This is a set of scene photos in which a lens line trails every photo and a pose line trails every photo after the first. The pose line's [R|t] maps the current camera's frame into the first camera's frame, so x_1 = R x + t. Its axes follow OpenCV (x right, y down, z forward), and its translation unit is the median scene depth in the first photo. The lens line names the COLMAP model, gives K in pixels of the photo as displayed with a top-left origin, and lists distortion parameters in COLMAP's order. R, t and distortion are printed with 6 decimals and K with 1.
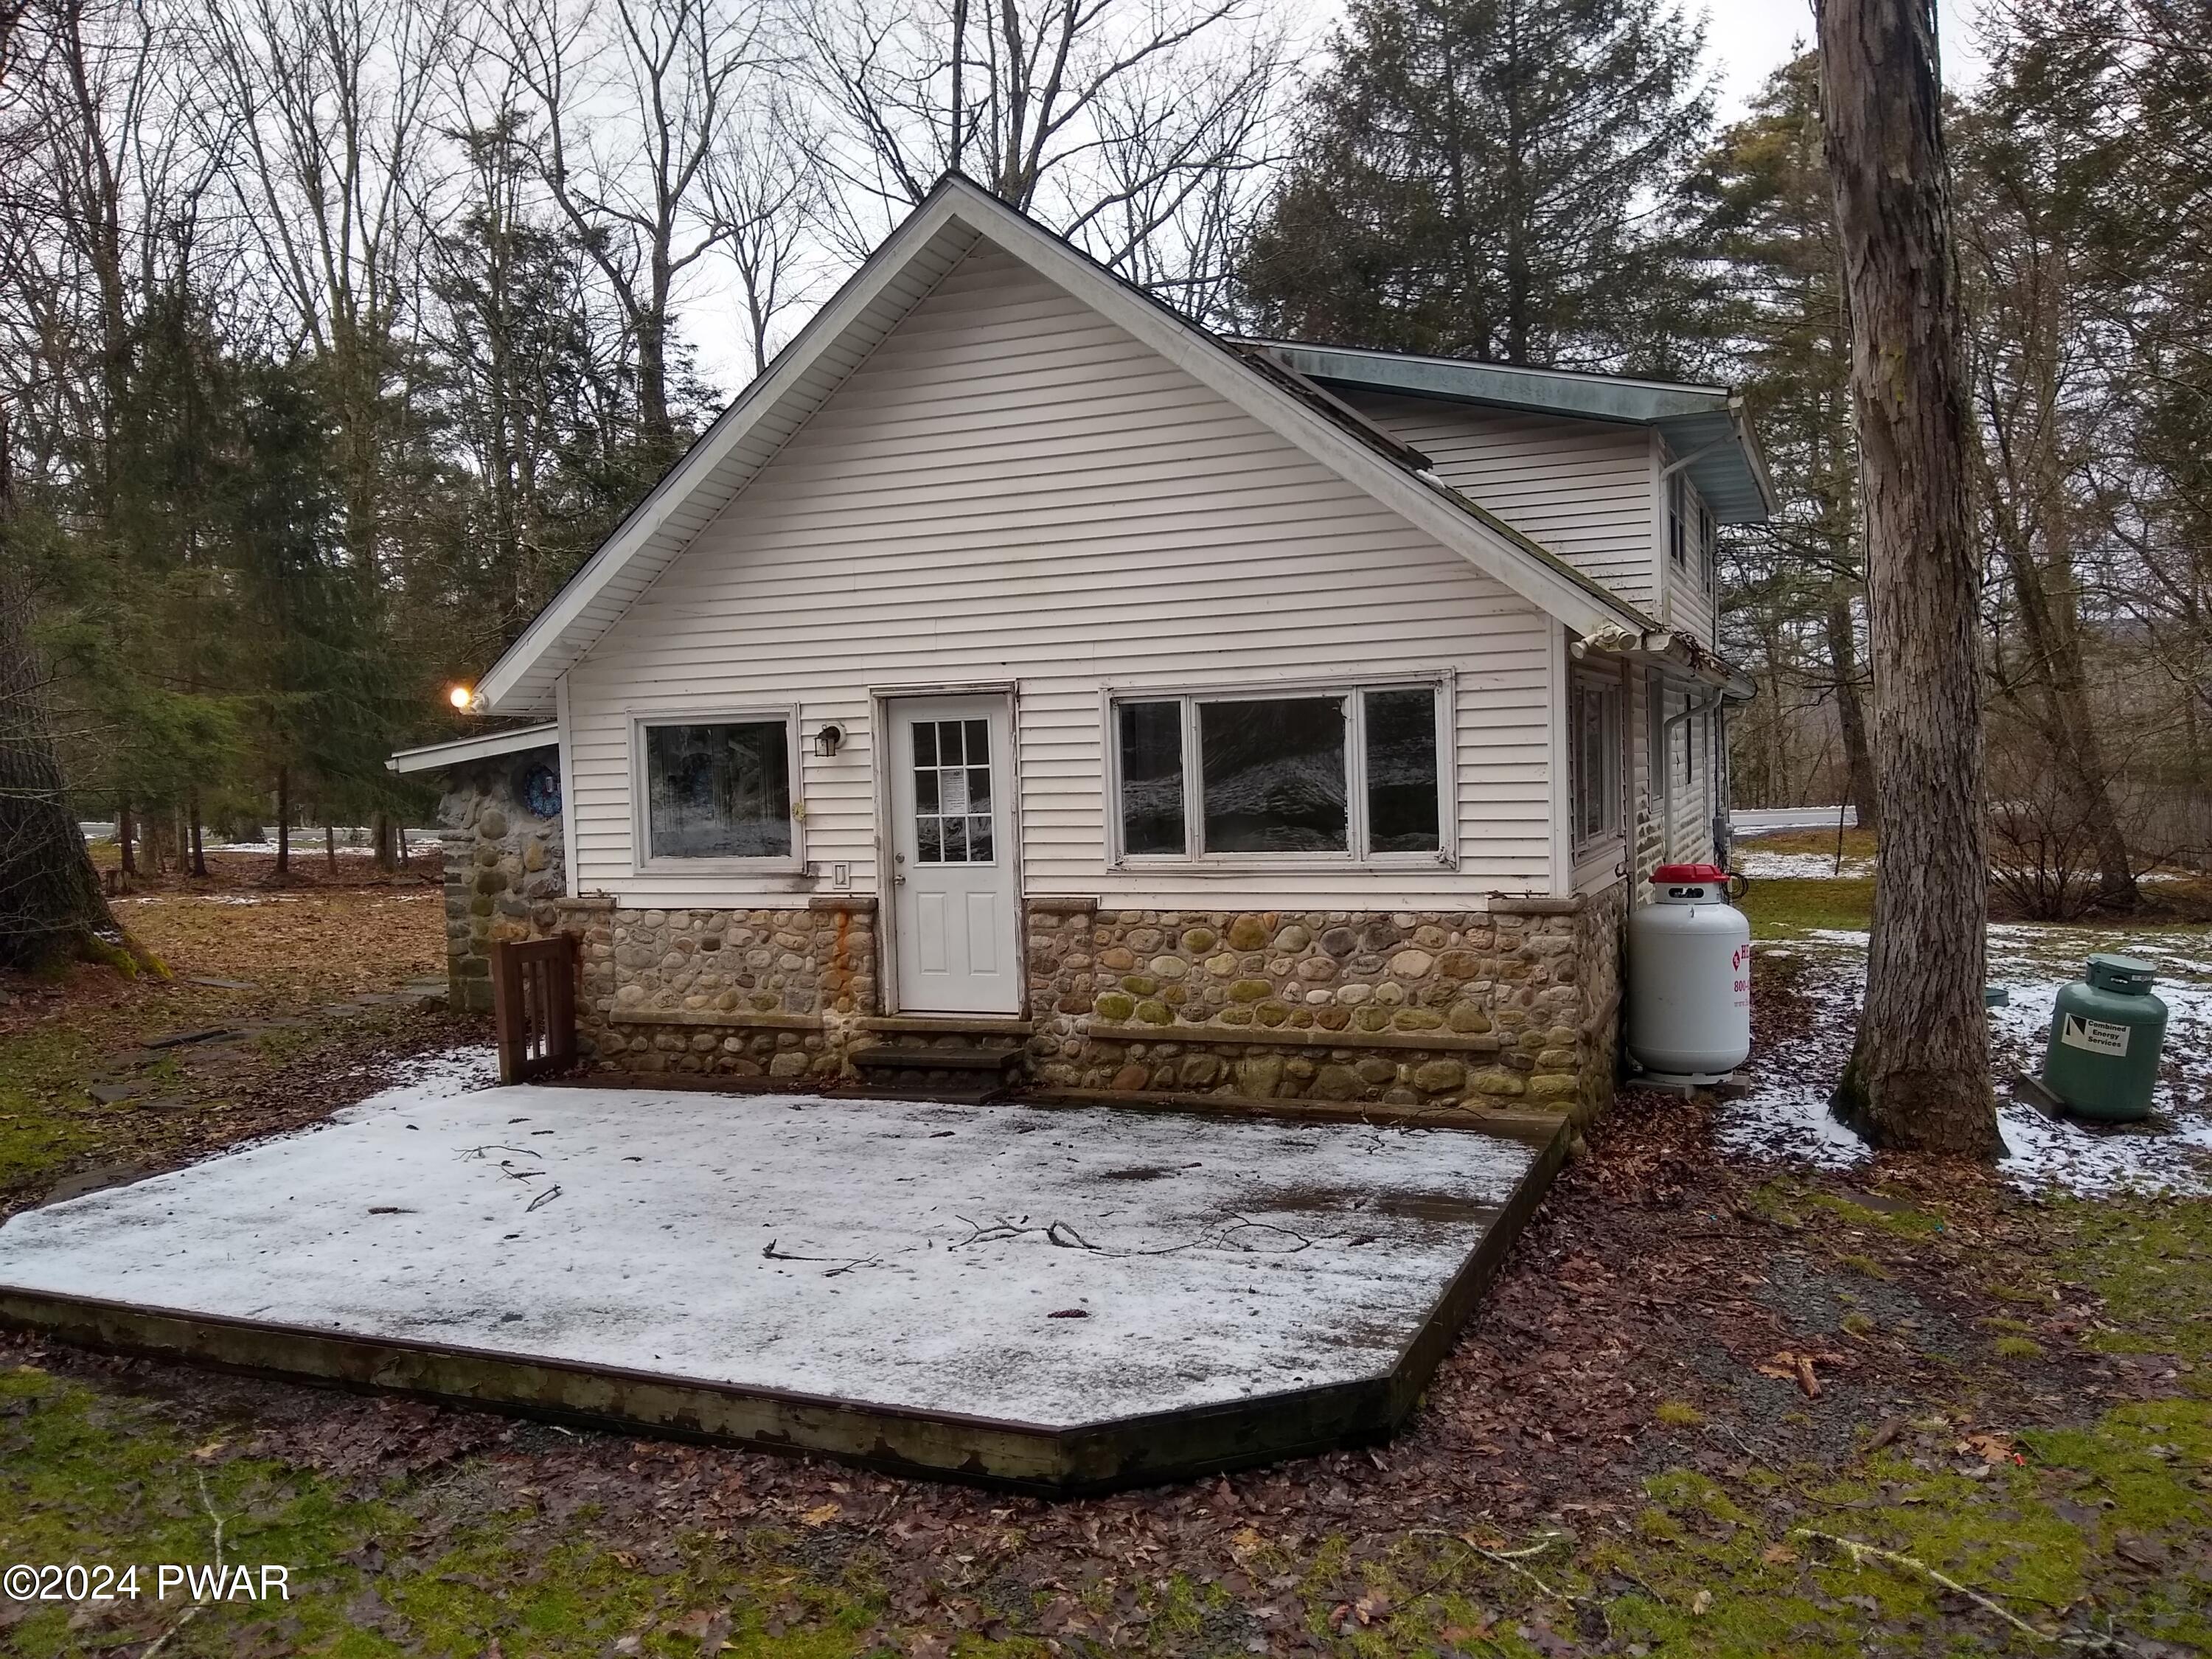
lens RADIAL K [[1687.8, 0, 1106.0], [0, 1687.8, 829.5], [0, 0, 1]] dist [0.107067, 0.002574]
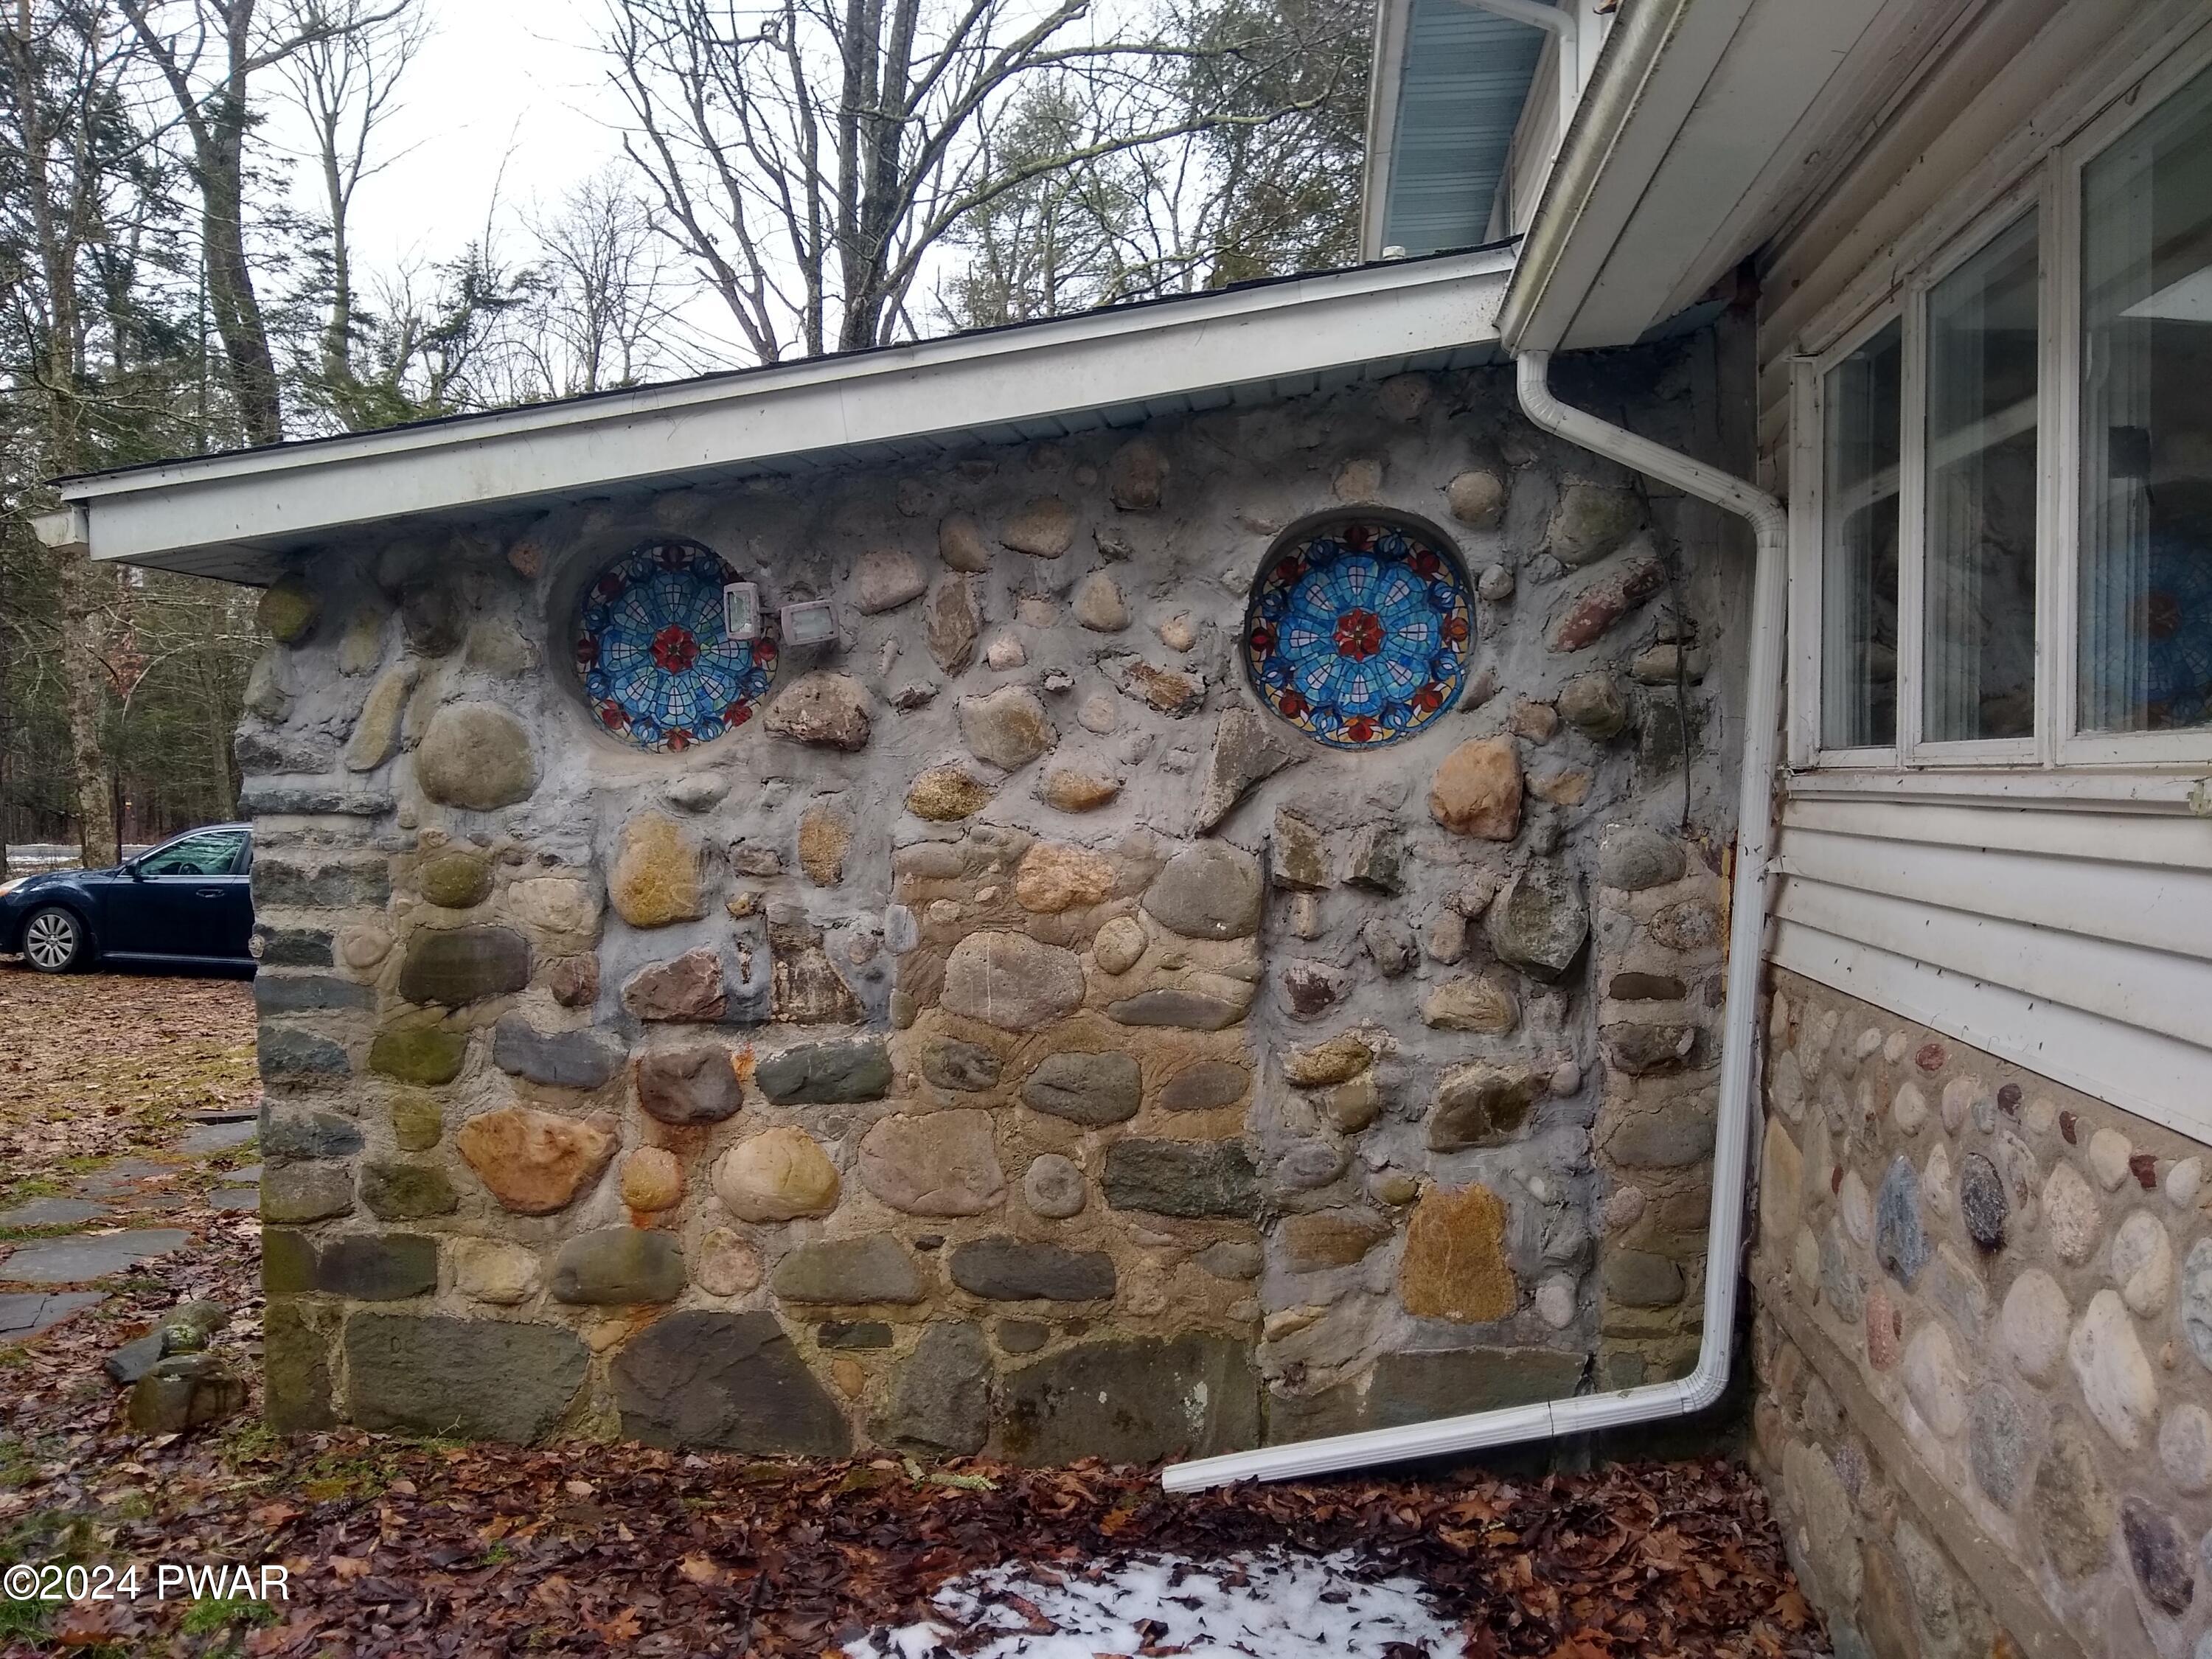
lens RADIAL K [[1687.8, 0, 1106.0], [0, 1687.8, 829.5], [0, 0, 1]] dist [0.107067, 0.002574]
pose [[0.968105, 0.009765, 0.250354, -0.325287], [-0.009098, 0.999951, -0.003821, 0.008837], [-0.250379, 0.001422, 0.968147, 0.696741]]
